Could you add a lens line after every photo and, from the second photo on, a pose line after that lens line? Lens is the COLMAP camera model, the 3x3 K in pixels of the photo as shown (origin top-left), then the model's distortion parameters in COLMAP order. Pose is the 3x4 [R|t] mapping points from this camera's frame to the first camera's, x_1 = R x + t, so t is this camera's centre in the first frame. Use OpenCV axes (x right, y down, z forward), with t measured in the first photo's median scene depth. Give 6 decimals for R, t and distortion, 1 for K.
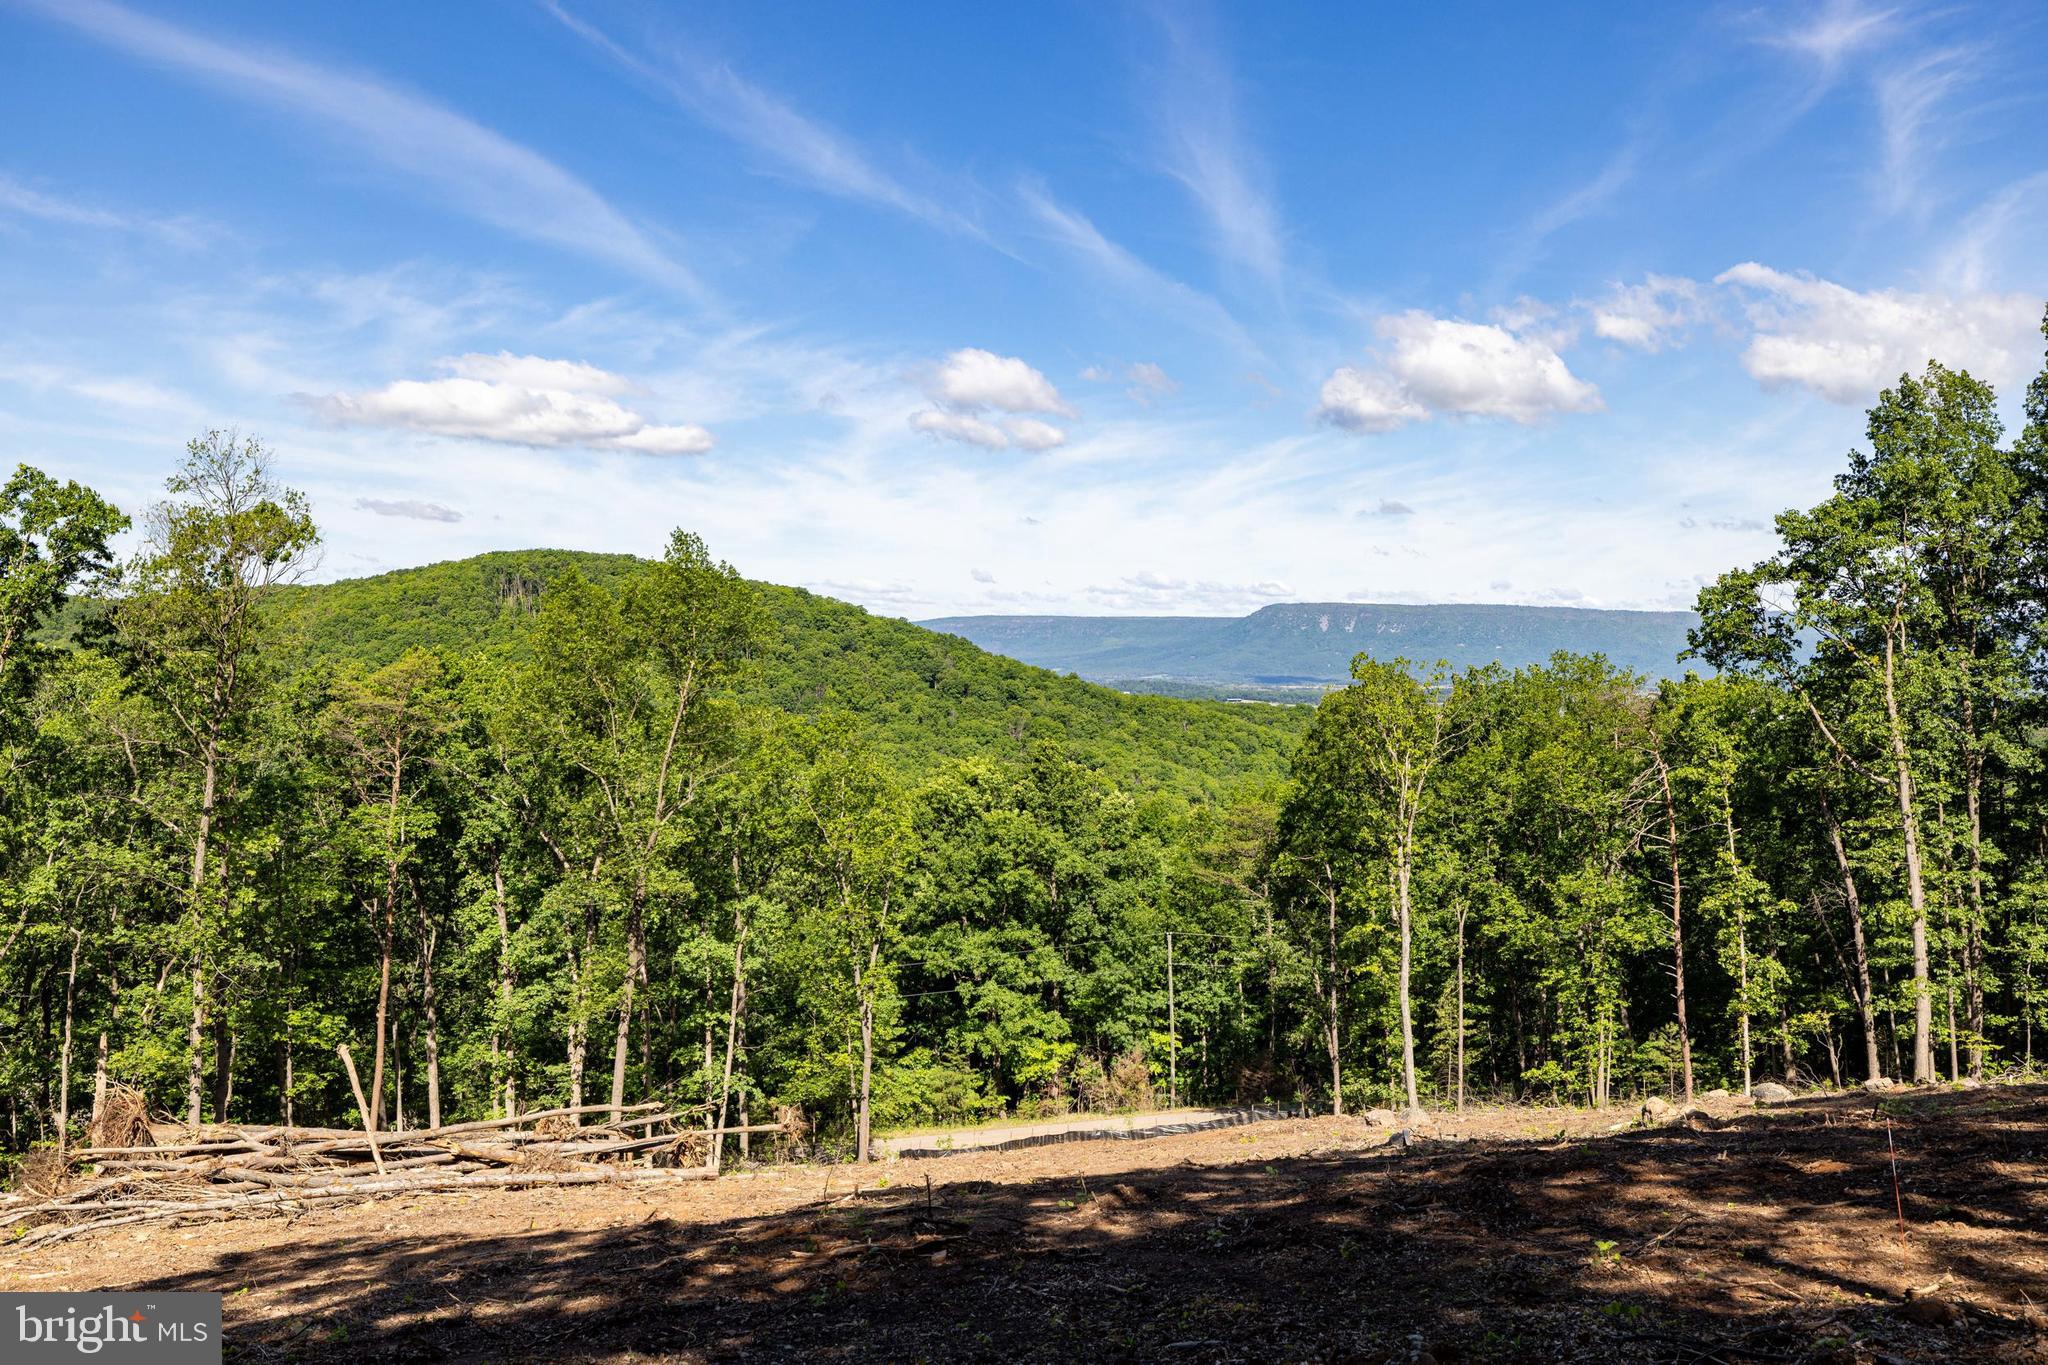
lens RADIAL K [[1741.7, 0, 962.5], [0, 1741.7, 552.4], [0, 0, 1]] dist [-0.009697, 0.017011]
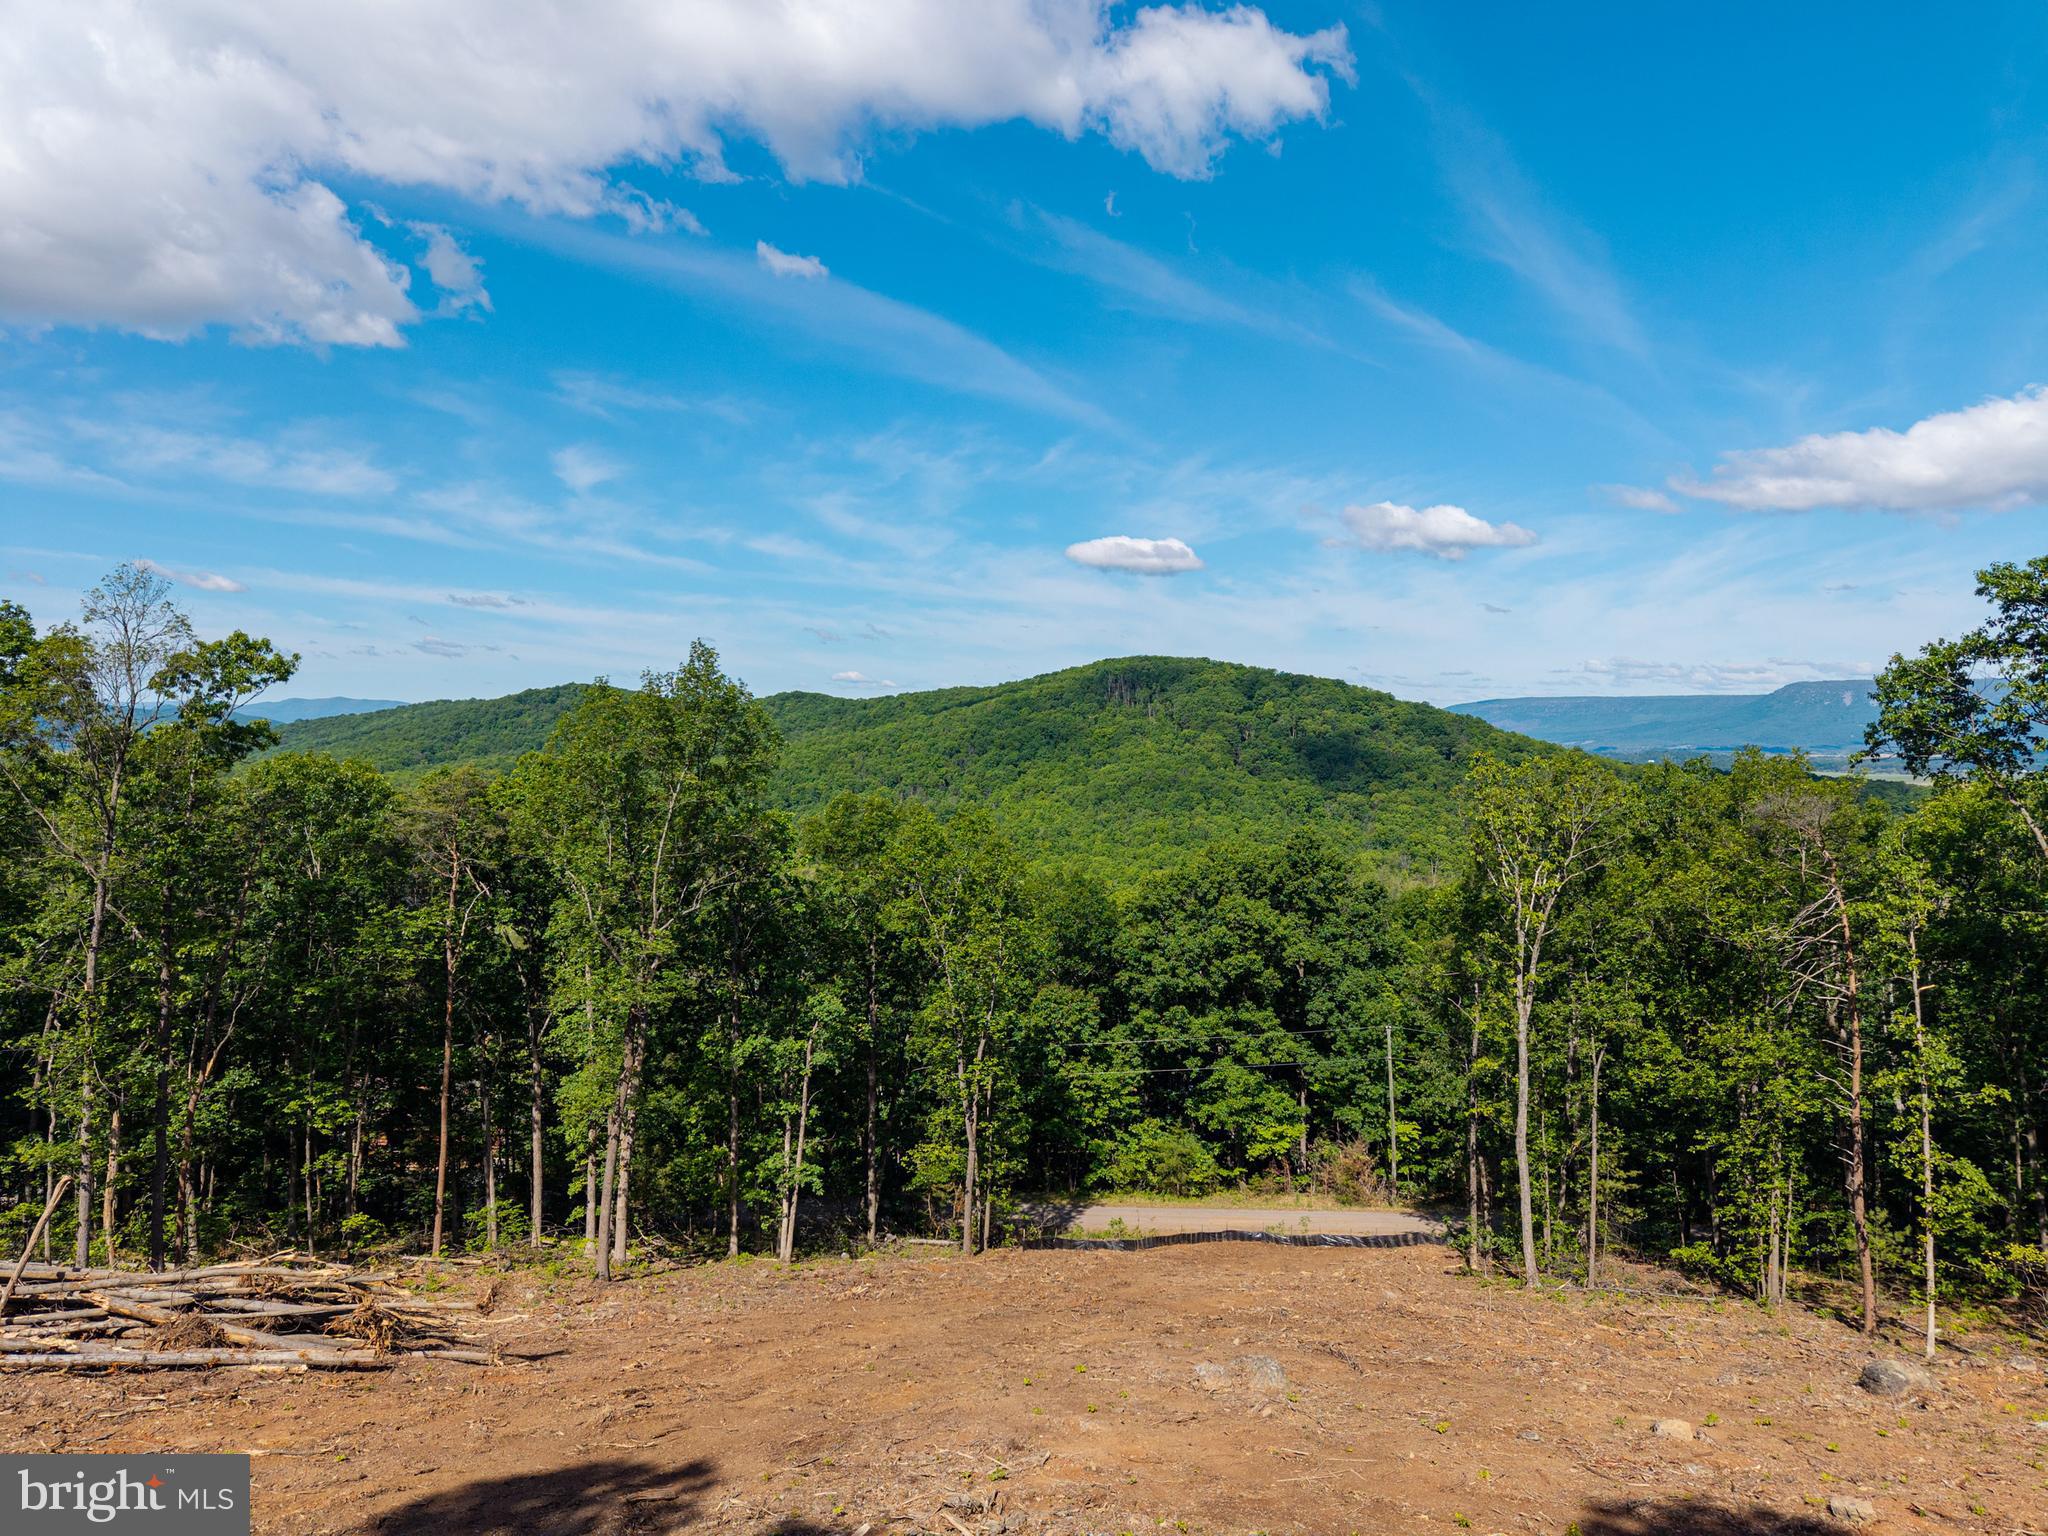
lens RADIAL K [[1365.3, 0, 1016.1], [0, 1365.3, 763.0], [0, 0, 1]] dist [0.017228, -0.013783]
pose [[0.935401, 0.000989, -0.353589, 0.251491], [0.027943, 0.996662, 0.076710, 0.003574], [0.352484, -0.081635, 0.932250, 0.271484]]
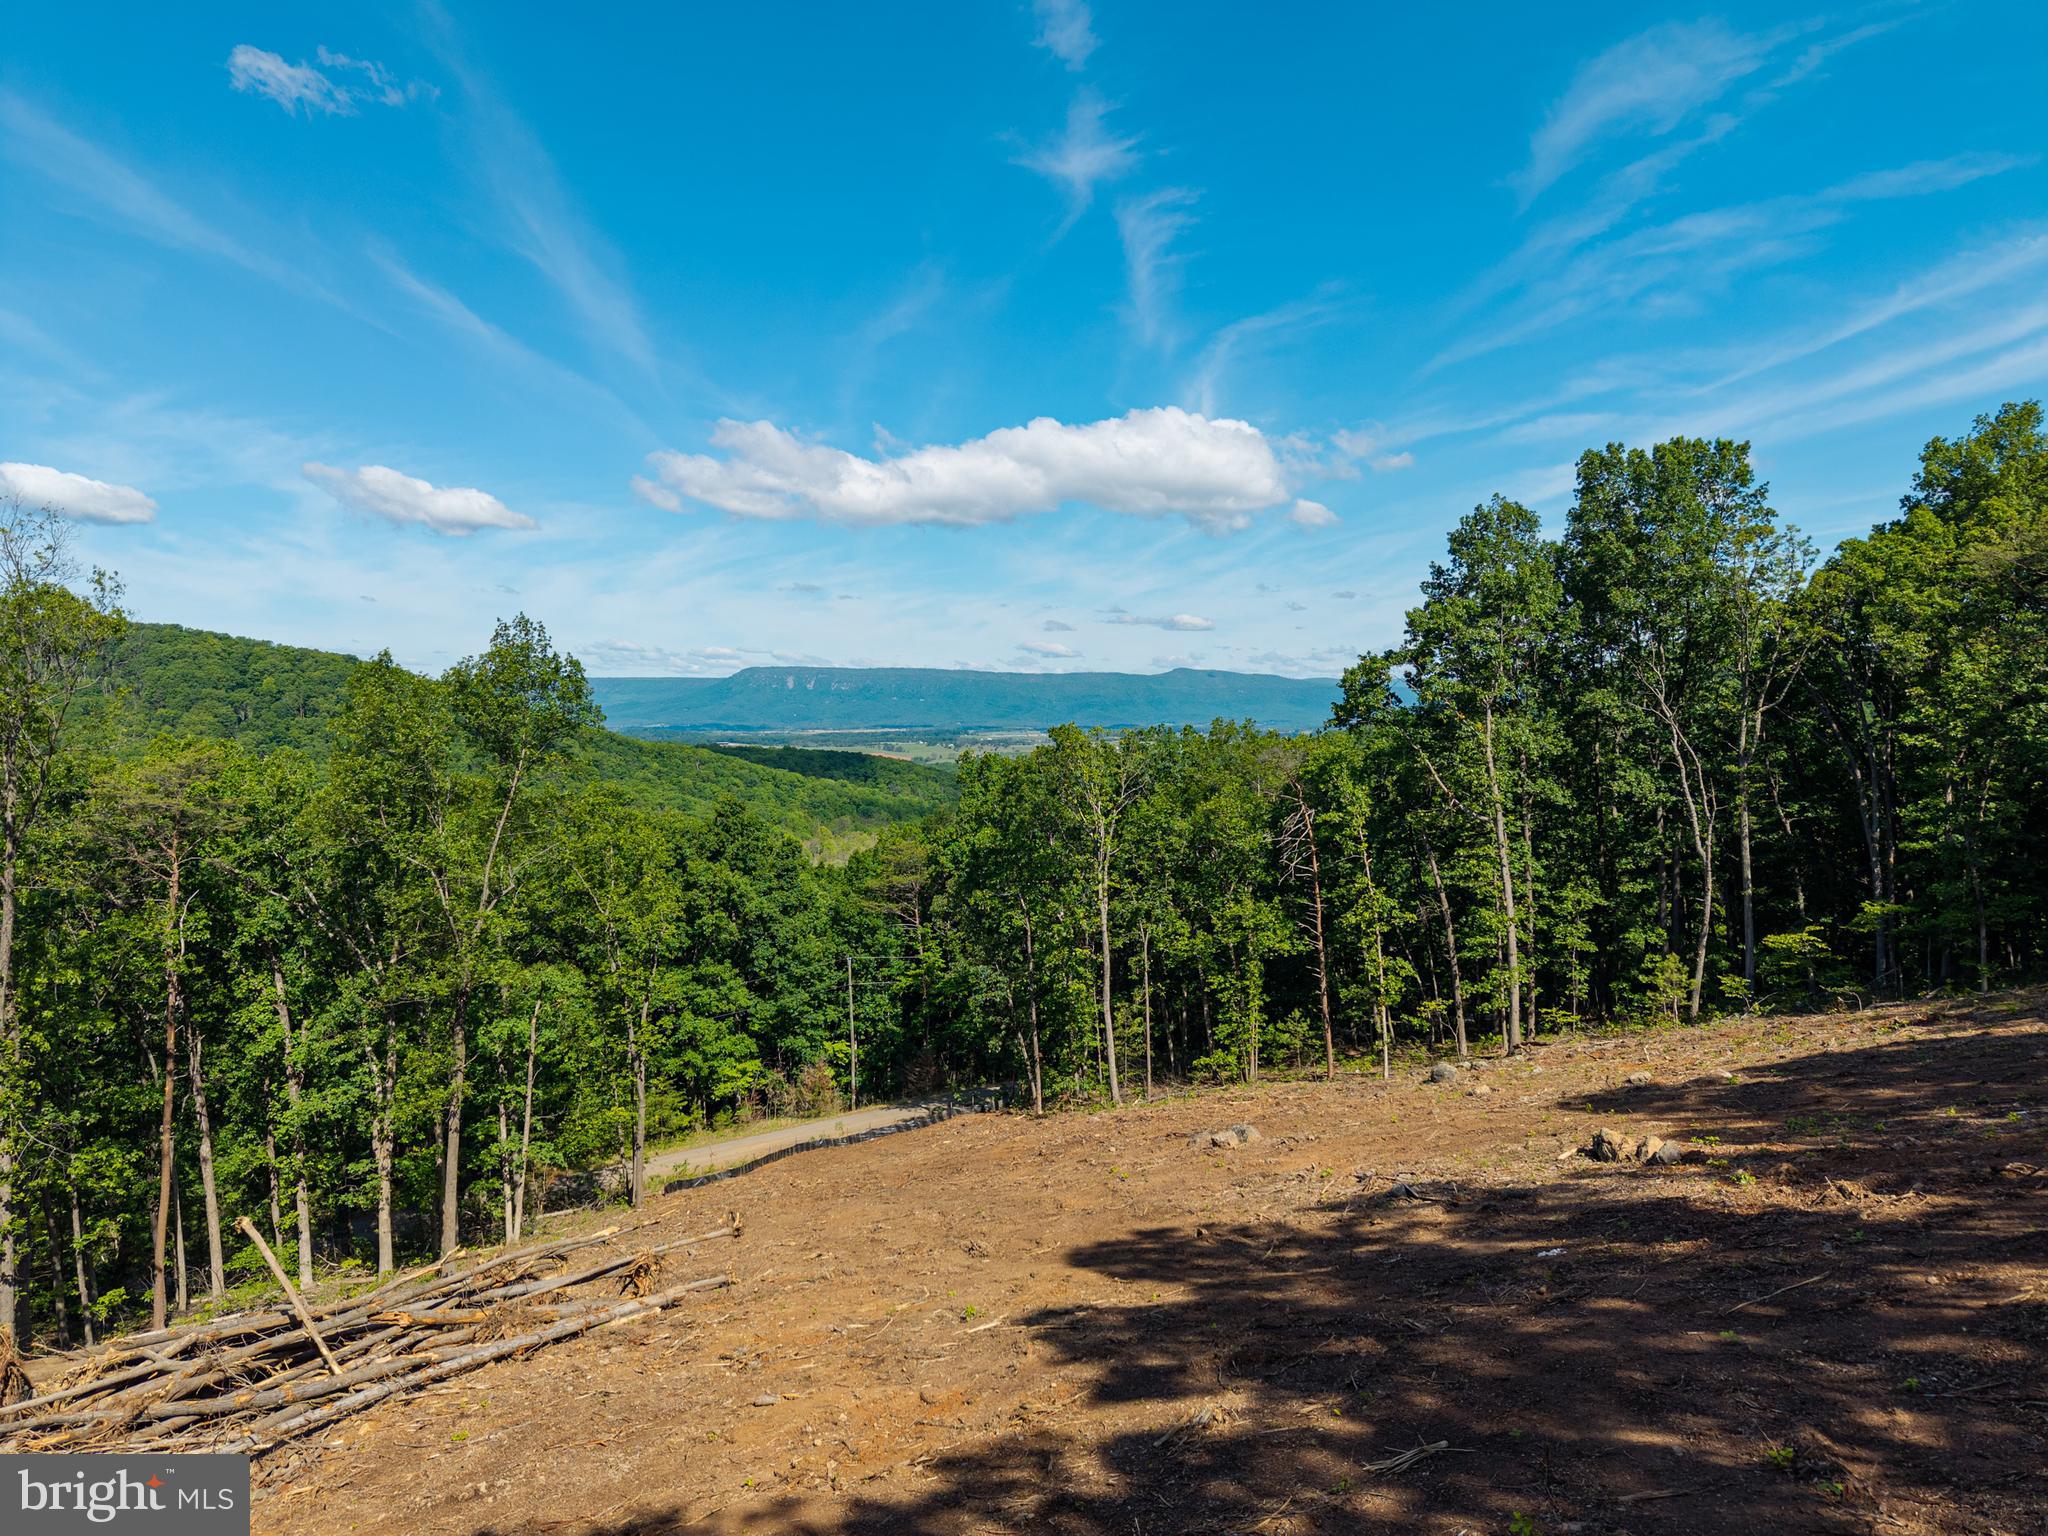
lens RADIAL K [[1365.3, 0, 992.5], [0, 1365.3, 716.3], [0, 0, 1]] dist [0.017228, -0.013783]
pose [[0.934094, -0.012882, 0.356794, -0.150146], [-0.010958, 0.997844, 0.064716, -0.006526], [-0.356858, -0.064360, 0.931939, 0.153138]]
